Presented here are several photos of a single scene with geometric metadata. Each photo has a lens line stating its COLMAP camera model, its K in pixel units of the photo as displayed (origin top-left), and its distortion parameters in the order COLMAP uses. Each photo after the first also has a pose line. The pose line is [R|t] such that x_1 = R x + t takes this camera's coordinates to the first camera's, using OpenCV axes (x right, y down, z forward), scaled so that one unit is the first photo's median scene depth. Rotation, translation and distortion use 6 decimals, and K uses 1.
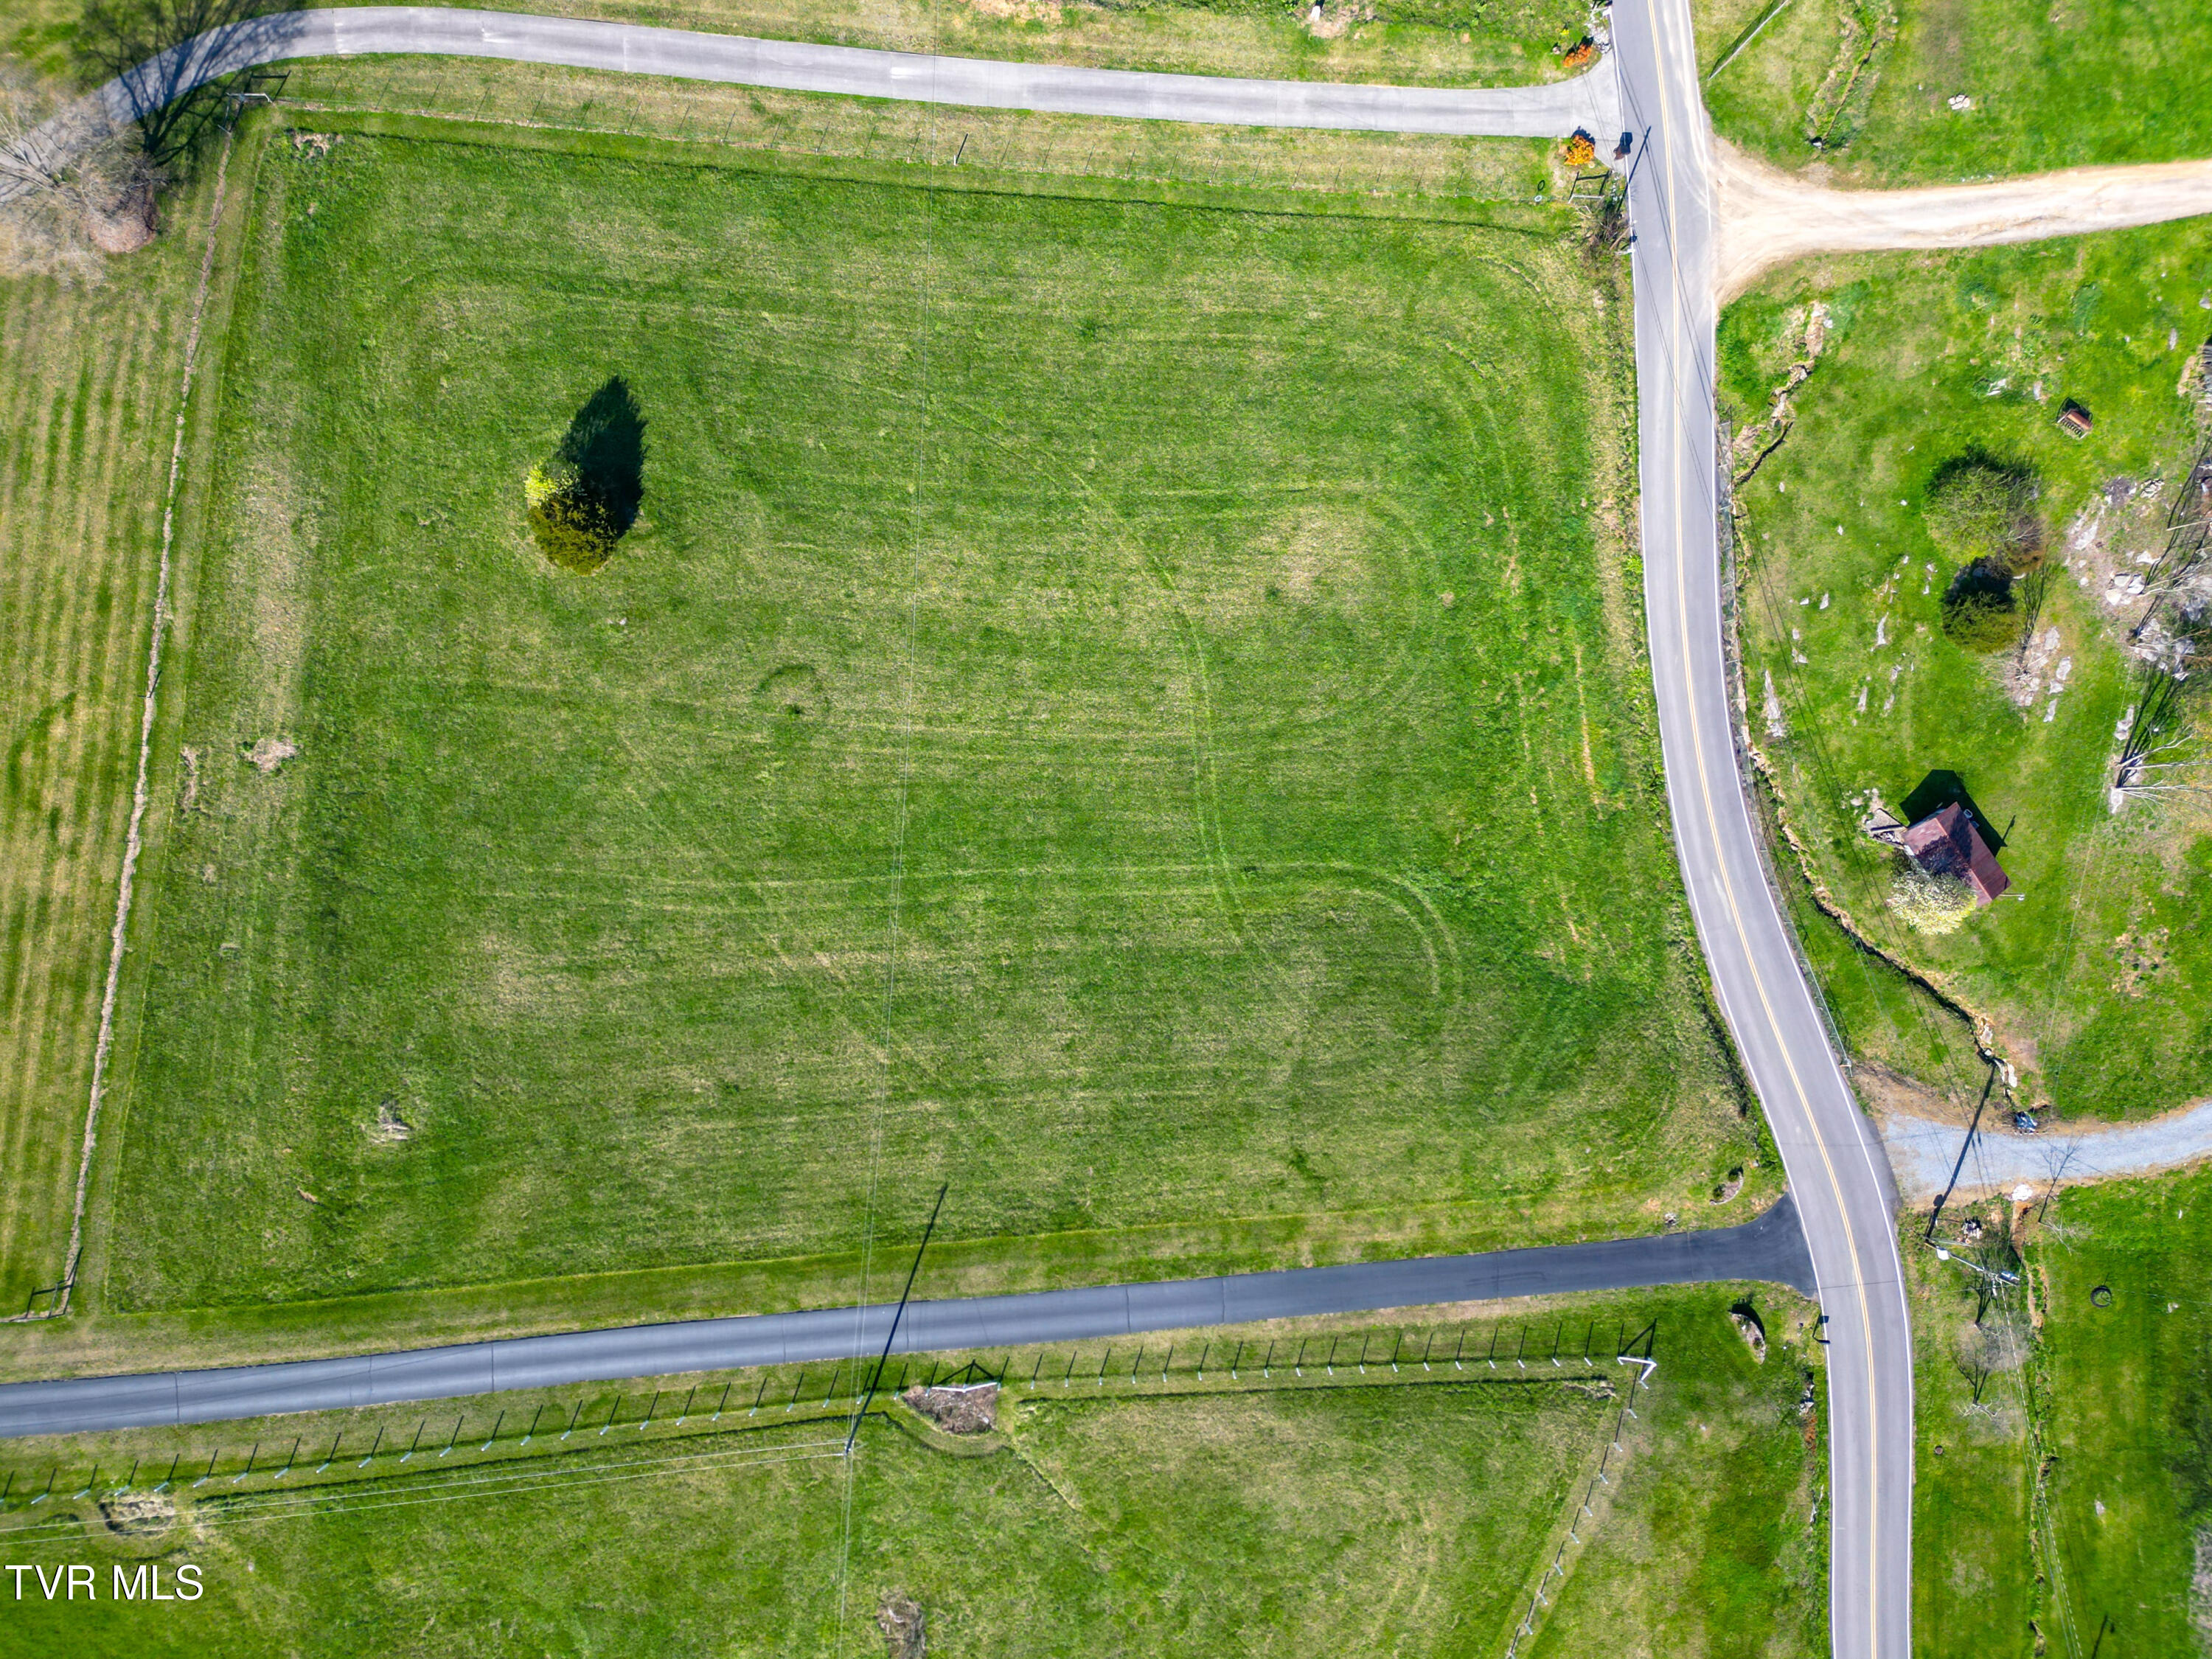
lens RADIAL K [[1477.1, 0, 1104.6], [0, 1477.1, 844.8], [0, 0, 1]] dist [0.302490, -0.291880]
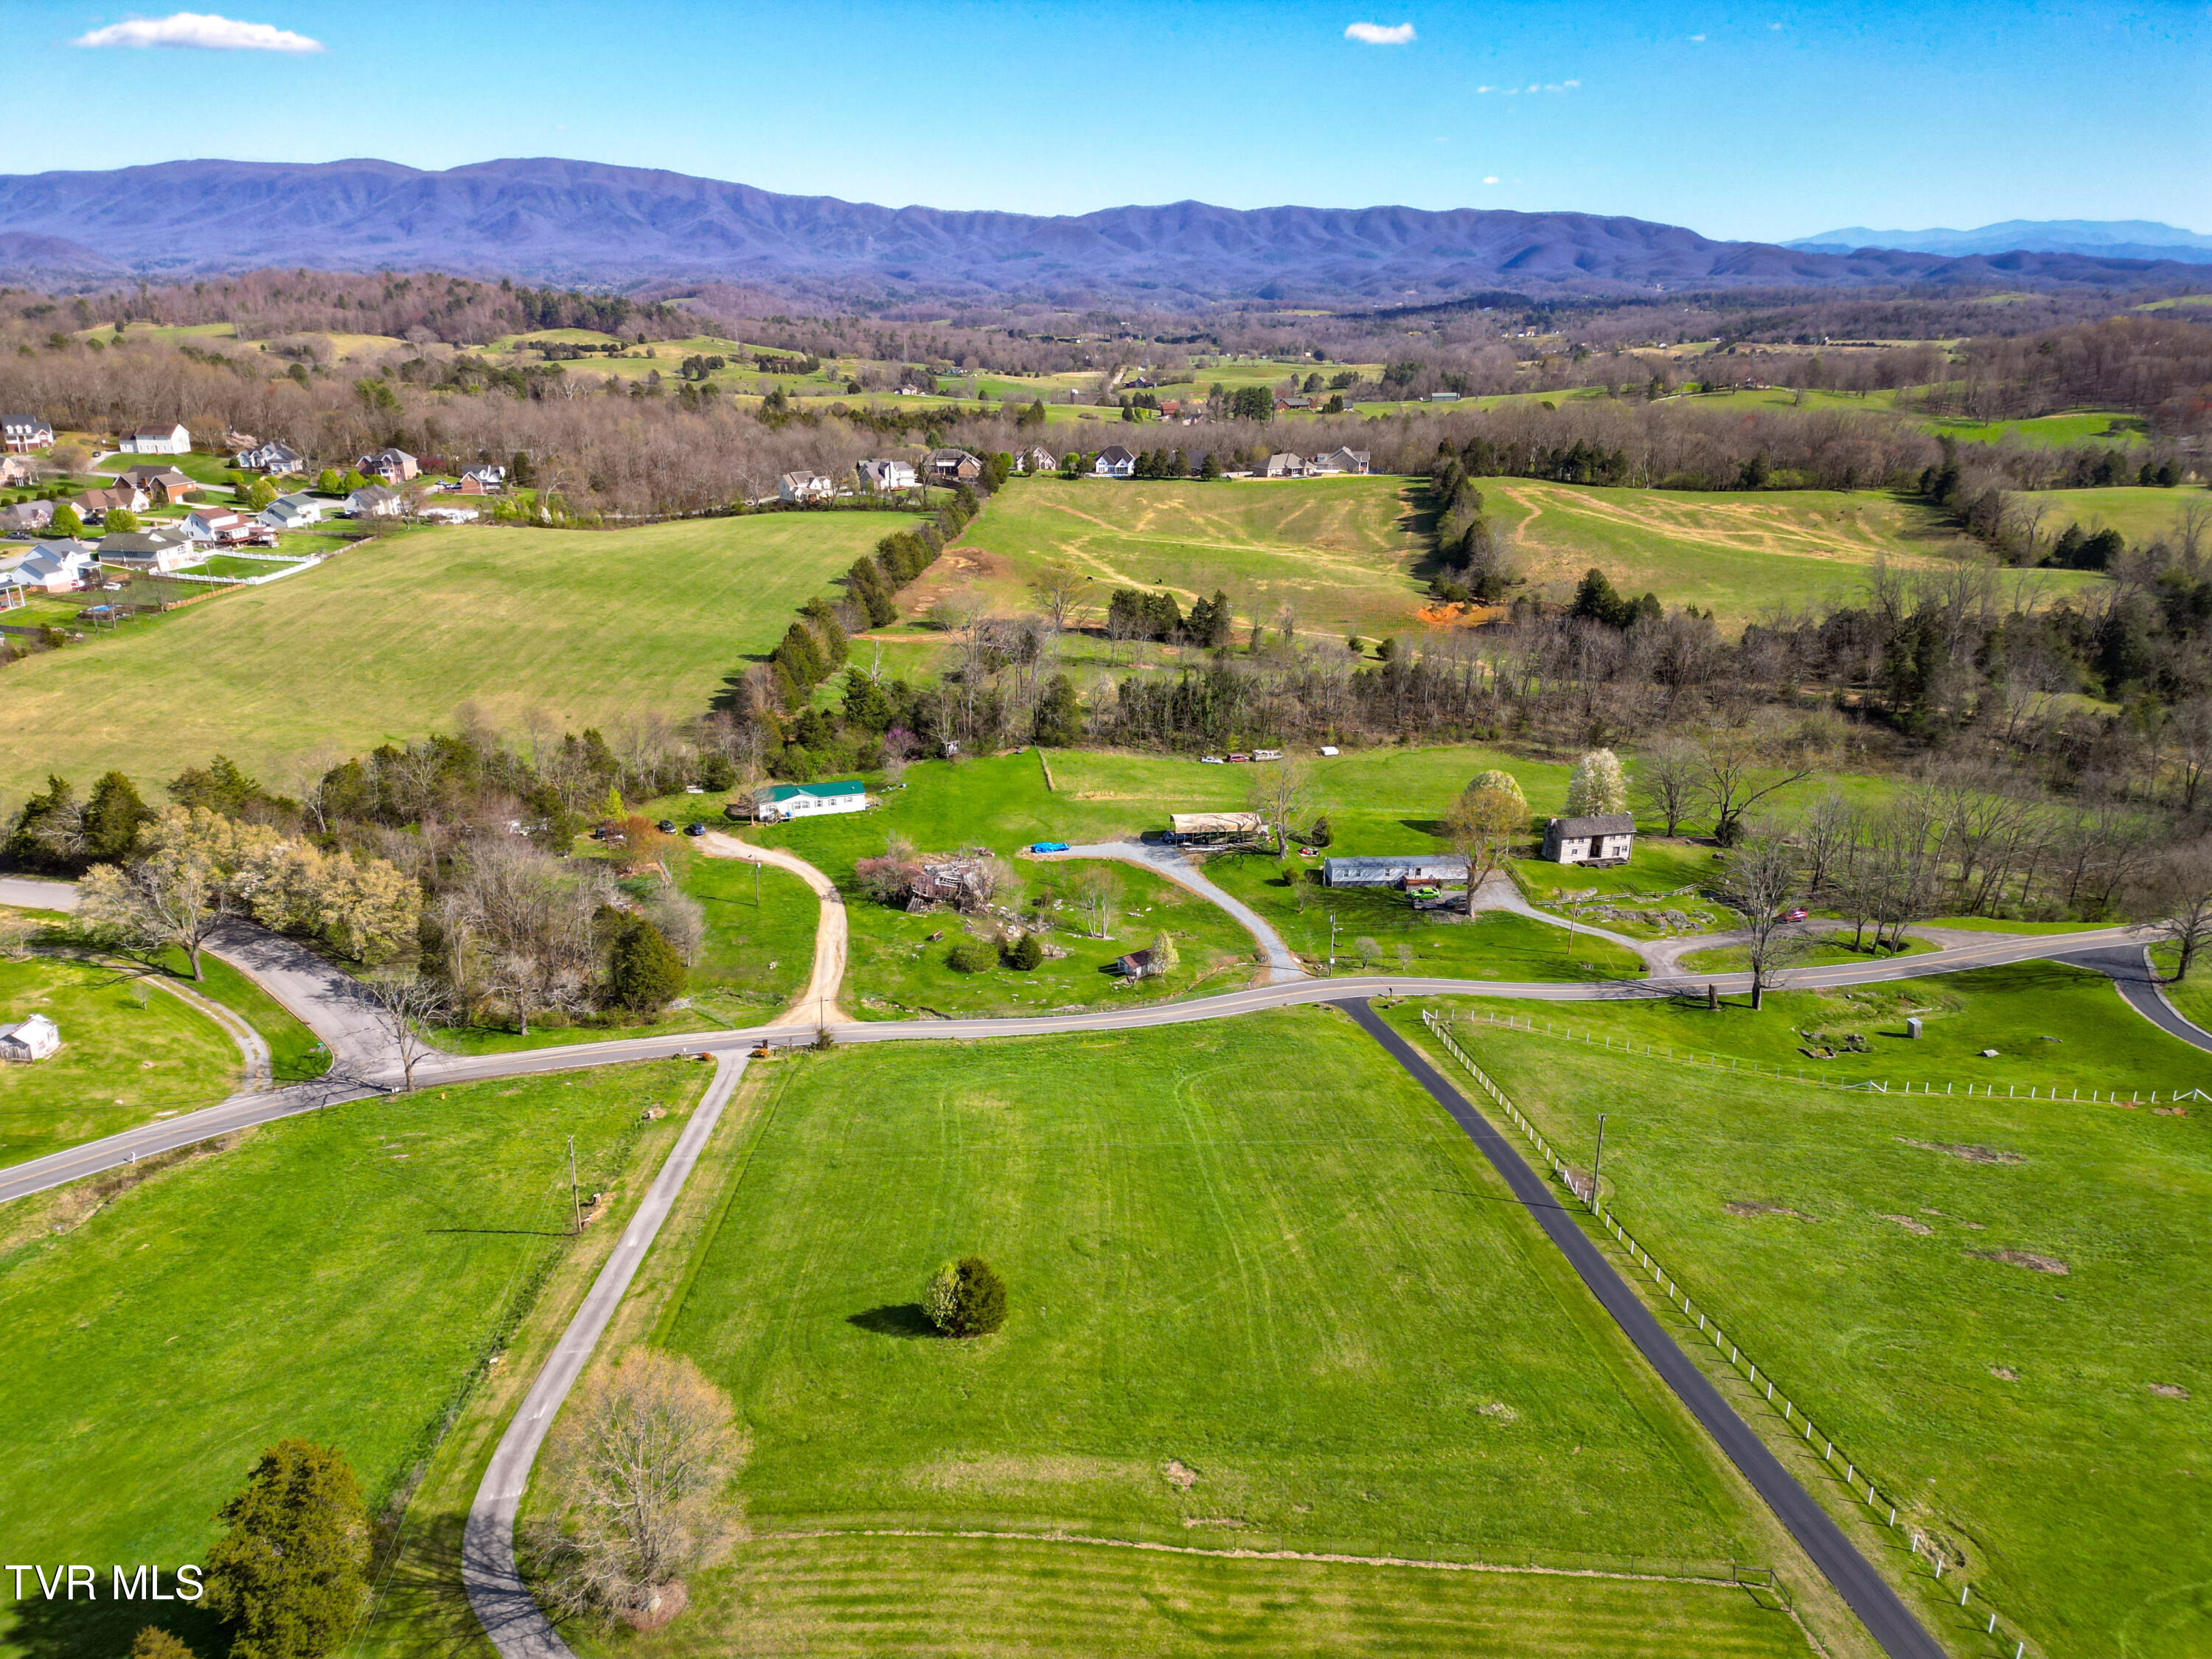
lens RADIAL K [[1472.3, 0, 1104.7], [0, 1472.3, 846.7], [0, 0, 1]] dist [0.324480, -0.339475]
pose [[-0.056292, -0.327989, 0.943003, -1.322448], [0.998334, -0.006527, 0.057325, -0.160741], [-0.012647, 0.944659, 0.327810, 0.235323]]
